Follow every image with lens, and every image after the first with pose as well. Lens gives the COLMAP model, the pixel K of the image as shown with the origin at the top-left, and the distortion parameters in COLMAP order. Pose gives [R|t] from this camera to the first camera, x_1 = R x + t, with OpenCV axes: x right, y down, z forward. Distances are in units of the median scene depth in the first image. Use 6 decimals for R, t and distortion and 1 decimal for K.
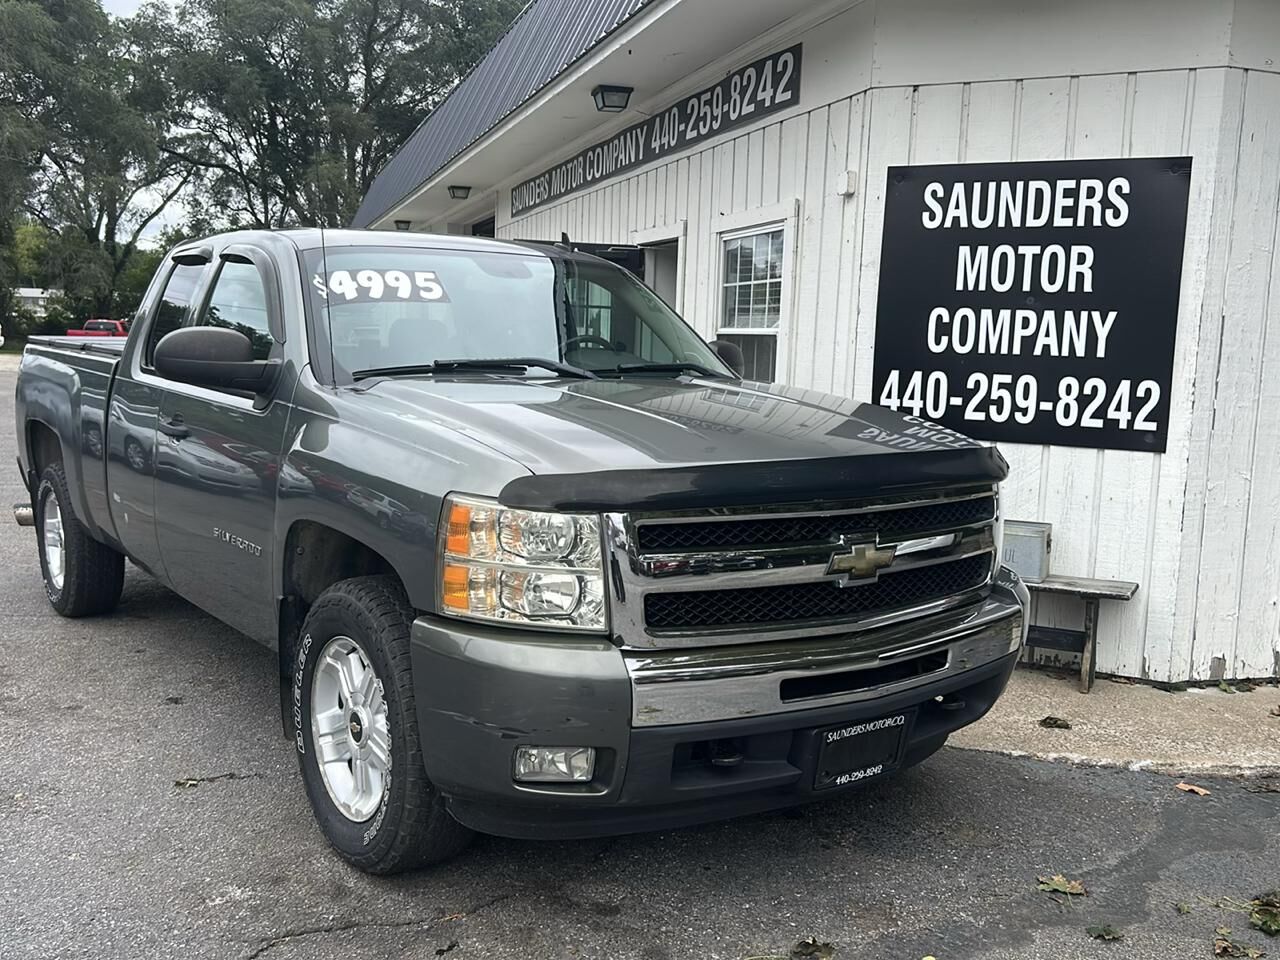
lens RADIAL K [[1222.2, 0, 640.3], [0, 1222.2, 475.9], [0, 0, 1]] dist [0.071906, -0.111344]
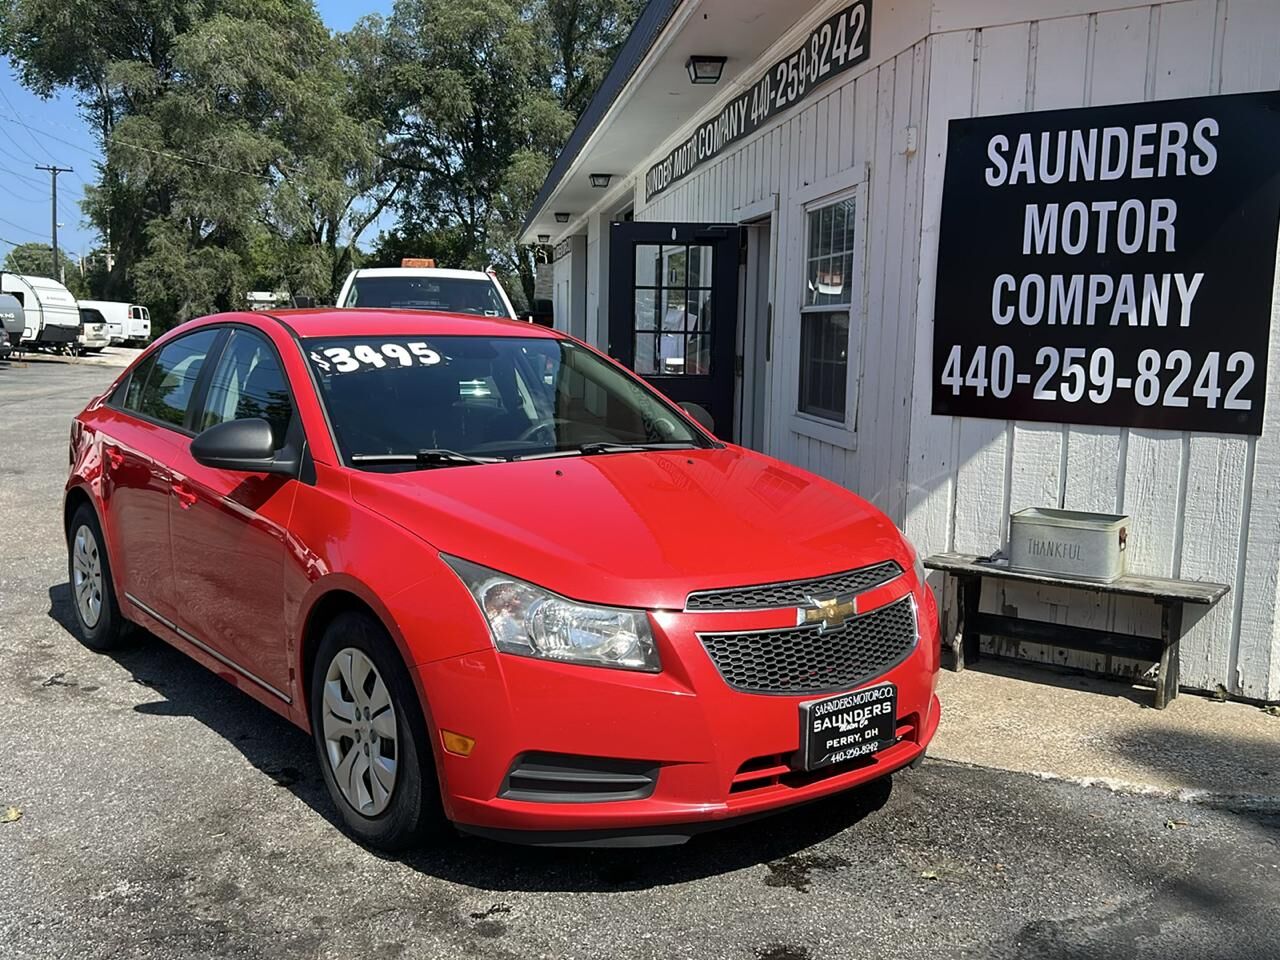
lens RADIAL K [[1218.8, 0, 650.7], [0, 1218.8, 481.8], [0, 0, 1]] dist [0.056848, -0.070189]
pose [[0.987574, 0.002720, -0.157128, 0.131559], [-0.000961, 0.999936, 0.011270, 0.004365], [0.157149, -0.010979, 0.987514, 0.075254]]
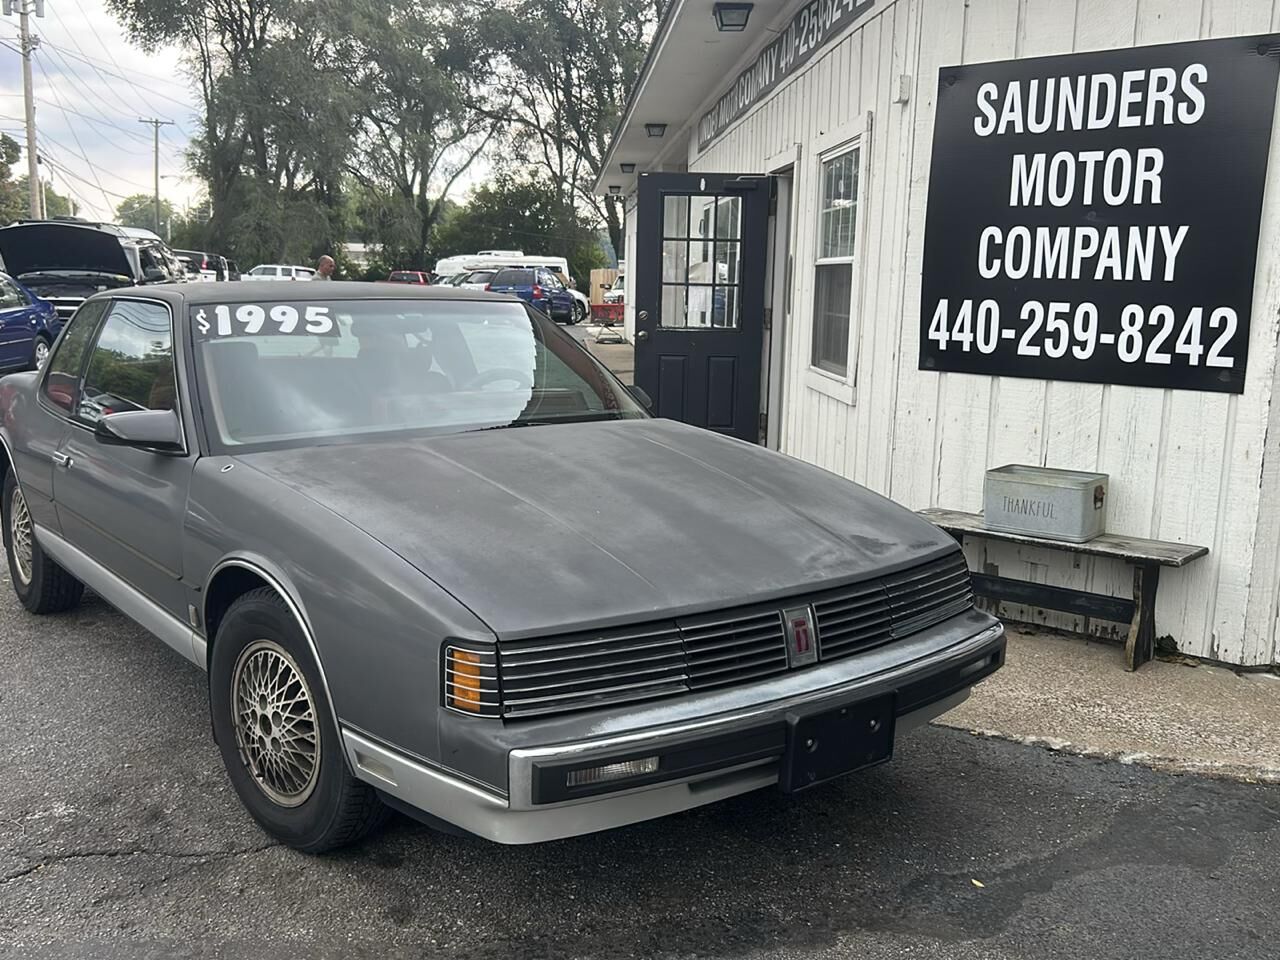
lens RADIAL K [[1227.6, 0, 639.1], [0, 1227.6, 477.1], [0, 0, 1]] dist [0.042775, -0.040533]
pose [[0.970964, 0.025775, -0.237834, 0.216959], [-0.015484, 0.998865, 0.045036, 0.006026], [0.238725, -0.040046, 0.970261, 0.077923]]
